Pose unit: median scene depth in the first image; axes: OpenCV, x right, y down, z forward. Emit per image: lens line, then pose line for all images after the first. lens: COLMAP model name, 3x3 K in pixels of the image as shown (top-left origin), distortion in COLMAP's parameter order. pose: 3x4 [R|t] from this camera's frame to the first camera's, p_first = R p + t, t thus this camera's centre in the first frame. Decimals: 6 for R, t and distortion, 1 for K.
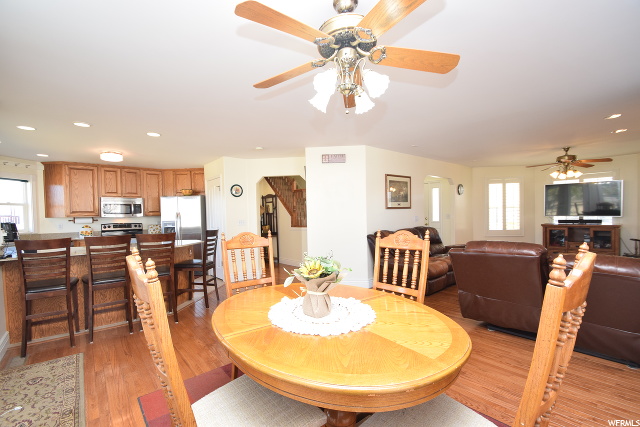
lens RADIAL K [[281.4, 0, 317.4], [0, 281.4, 221.6], [0, 0, 1]] dist [0.020581, -0.020452]
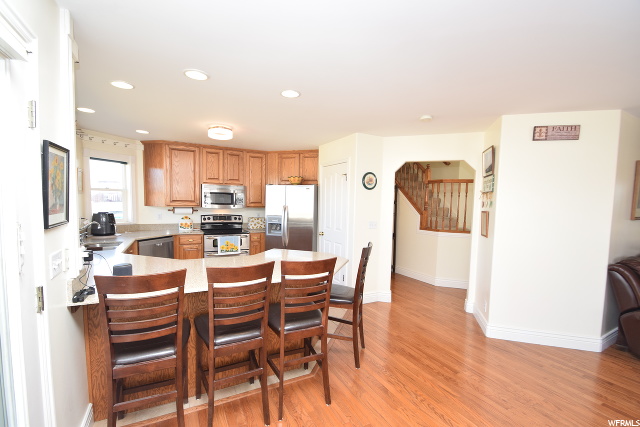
lens RADIAL K [[281.4, 0, 317.4], [0, 281.4, 221.6], [0, 0, 1]] dist [0.020581, -0.020452]
pose [[0.975081, 0.058588, -0.213974, -0.245923], [-0.047268, 0.997217, 0.057648, -0.039492], [0.216756, -0.046097, 0.975137, 0.251701]]
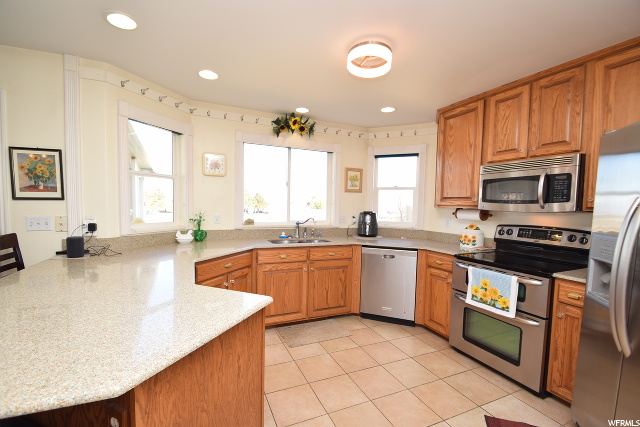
lens RADIAL K [[281.4, 0, 317.4], [0, 281.4, 221.6], [0, 0, 1]] dist [0.020581, -0.020452]
pose [[-0.273631, 0.073205, -0.959045, -0.252906], [-0.035547, 0.995649, 0.086141, -0.026219], [0.961178, 0.057663, -0.269838, 0.877929]]
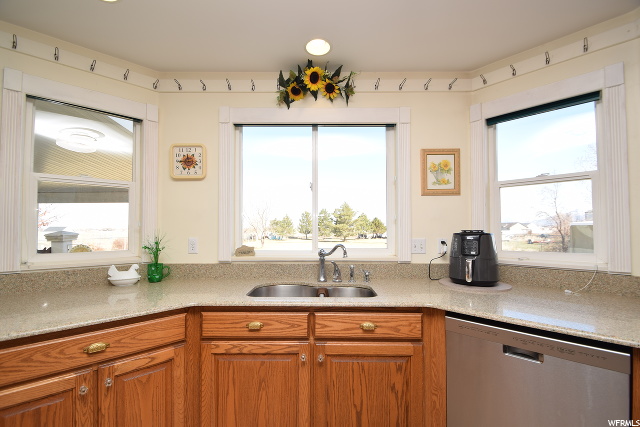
lens RADIAL K [[281.4, 0, 317.4], [0, 281.4, 221.6], [0, 0, 1]] dist [0.020581, -0.020452]
pose [[-0.645320, 0.003511, -0.763904, -0.564807], [-0.000633, 0.999987, 0.005131, -0.008808], [0.763912, 0.003794, -0.645309, 0.884111]]
